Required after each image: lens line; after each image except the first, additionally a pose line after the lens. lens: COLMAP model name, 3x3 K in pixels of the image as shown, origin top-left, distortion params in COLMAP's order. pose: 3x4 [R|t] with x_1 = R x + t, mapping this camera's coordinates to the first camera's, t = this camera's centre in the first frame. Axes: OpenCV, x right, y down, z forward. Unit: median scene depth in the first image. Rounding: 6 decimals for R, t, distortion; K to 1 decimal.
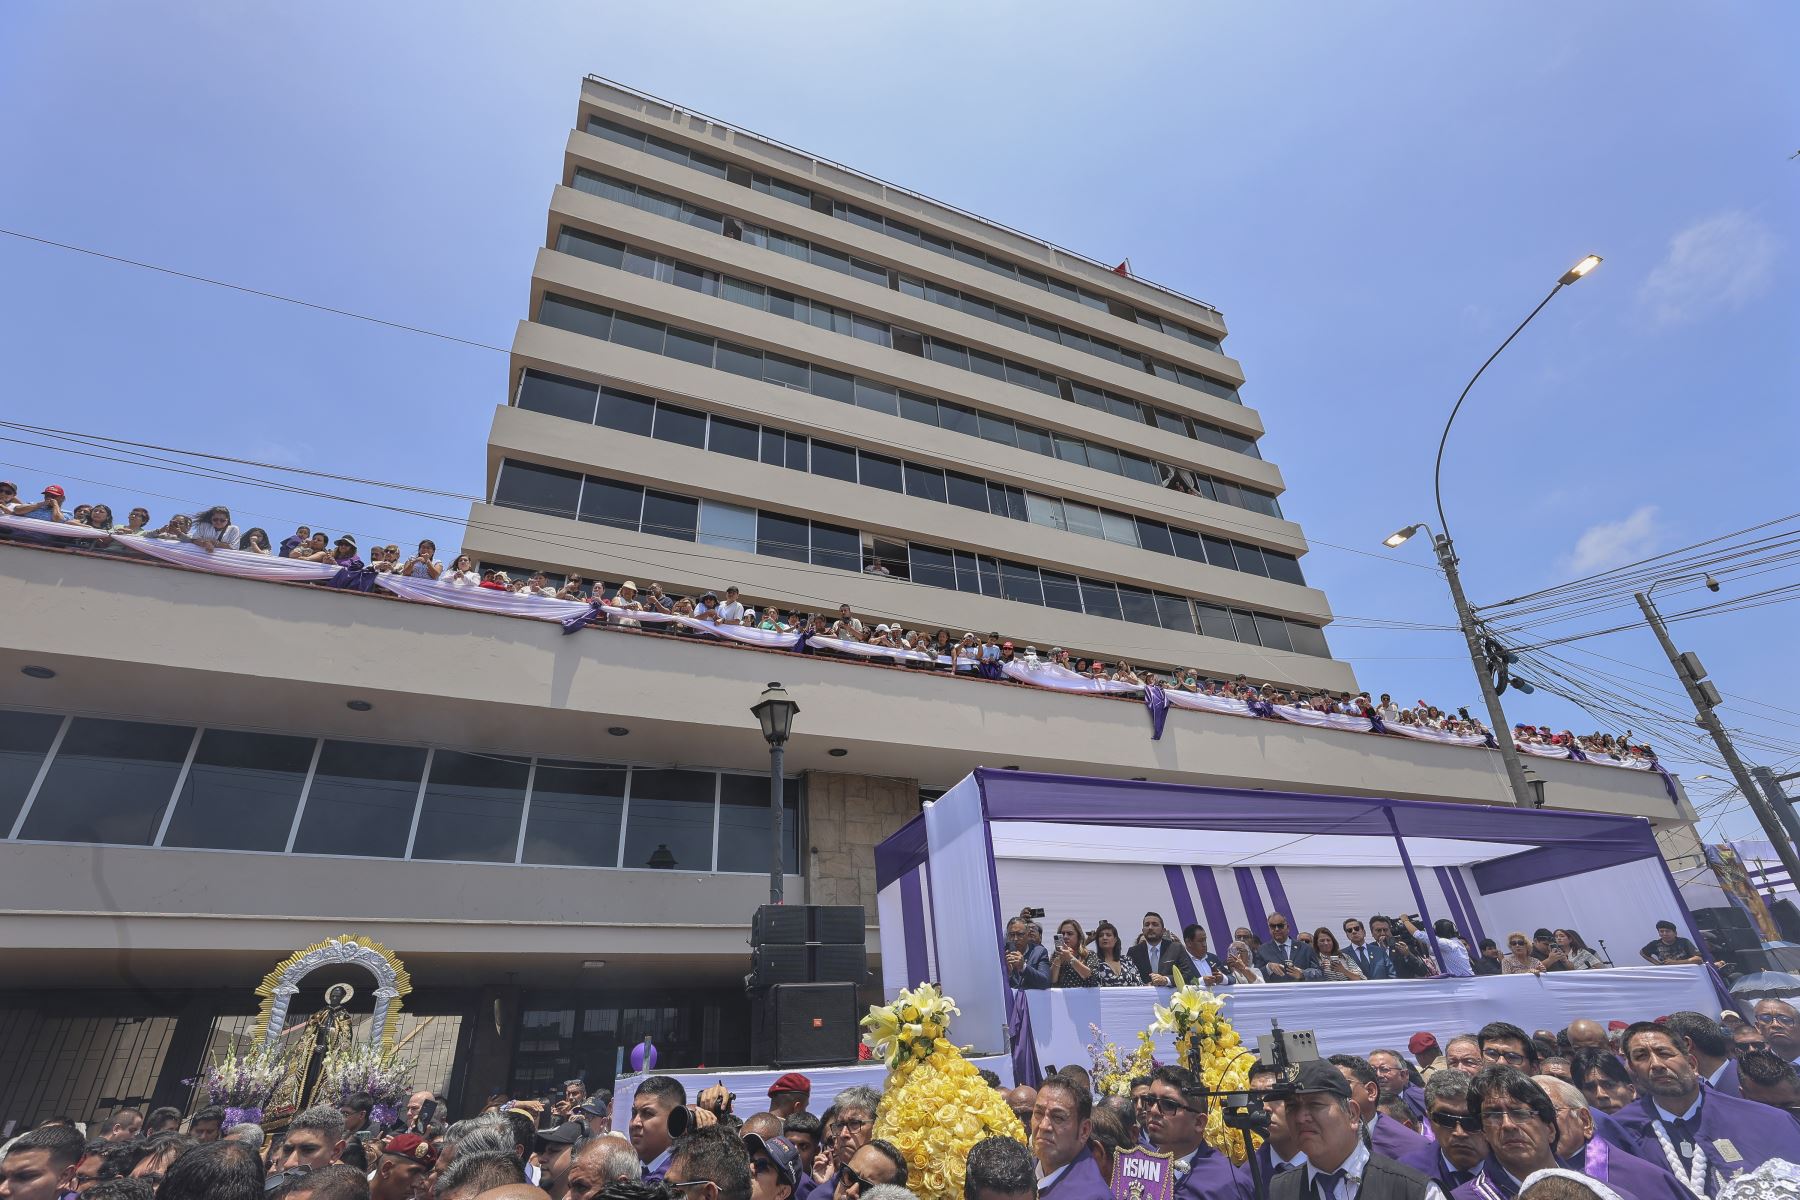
lens RADIAL K [[863.3, 0, 917.8], [0, 863.3, 541.1], [0, 0, 1]] dist [-0.021480, 0.000381]
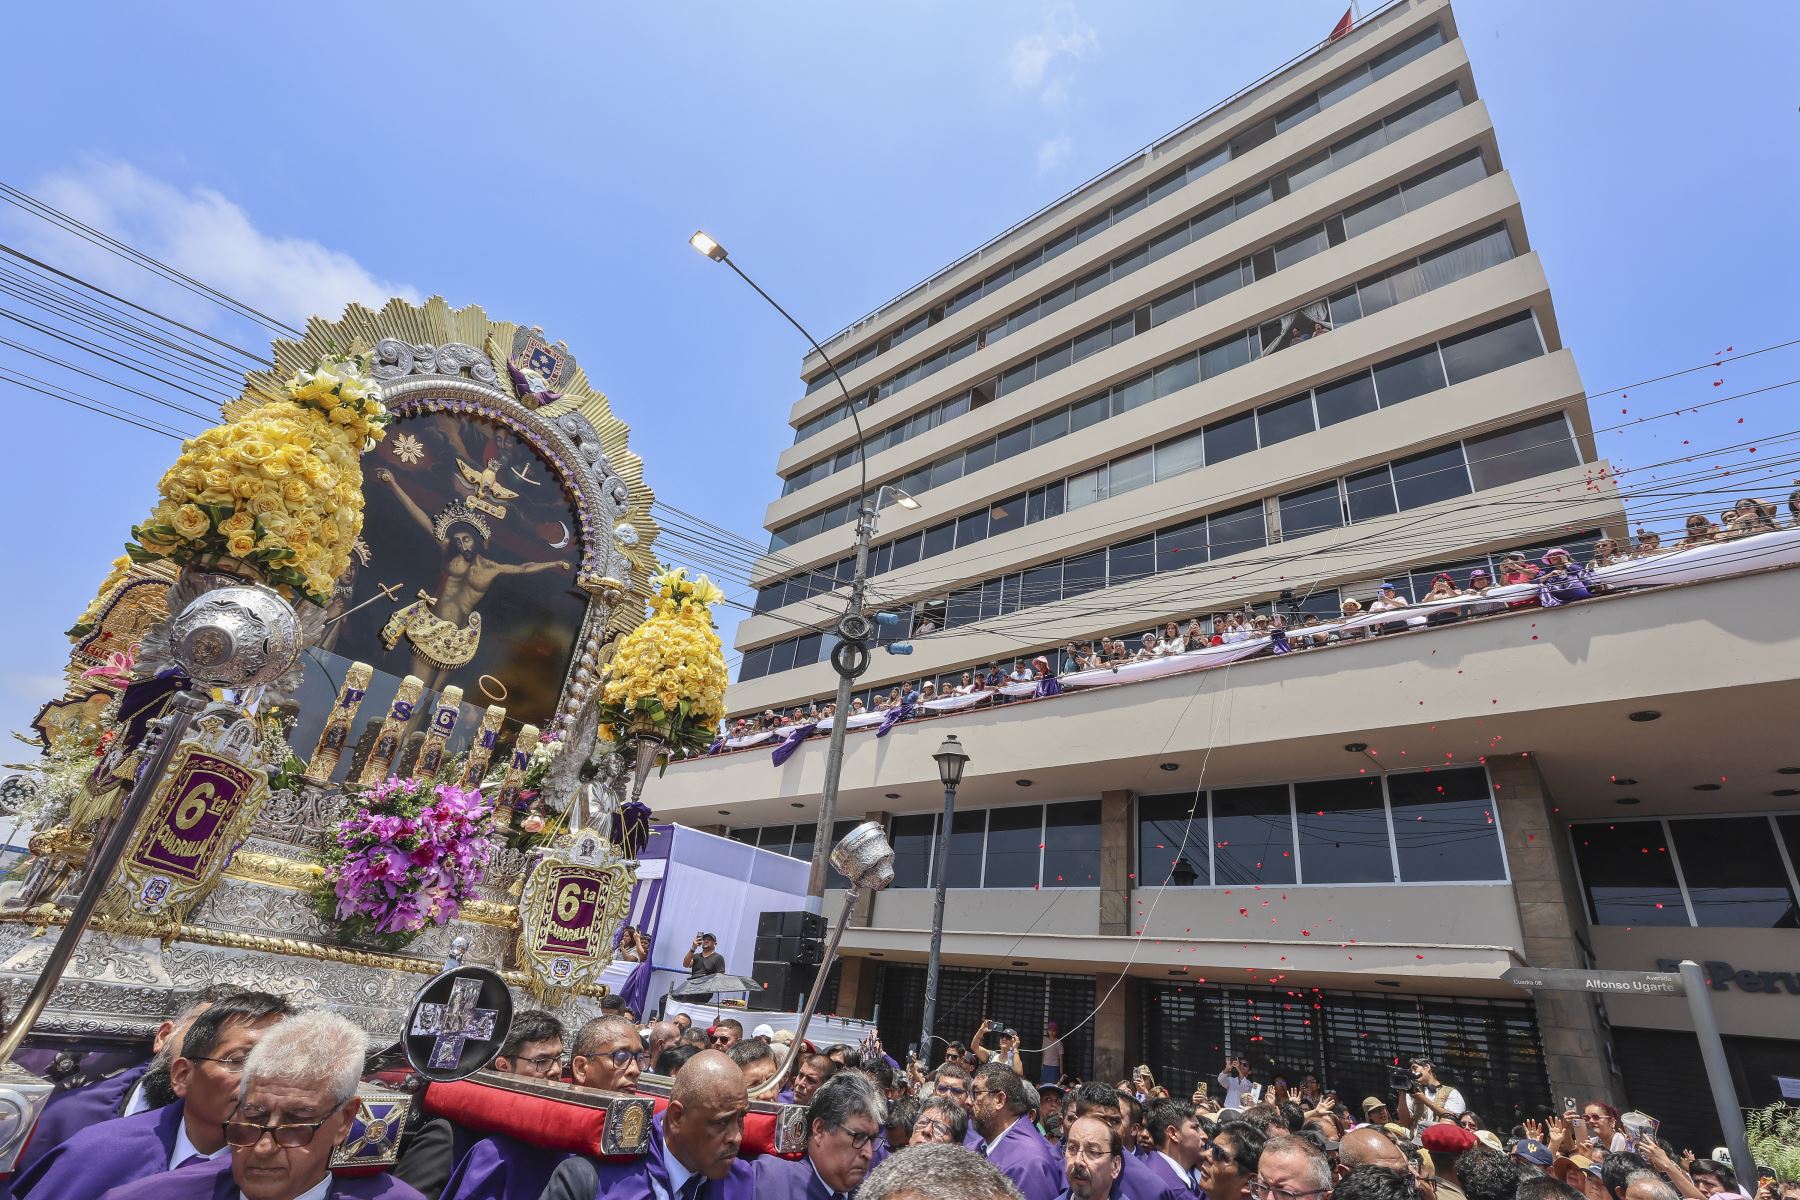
lens RADIAL K [[822.4, 0, 900.0], [0, 822.4, 600.0], [0, 0, 1]] dist [0.000370, 0.000277]
pose [[0.400290, -0.337716, -0.851889, 0.733559], [0.357659, 0.913465, -0.194068, 0.162785], [0.843711, -0.227002, 0.486438, 0.369412]]
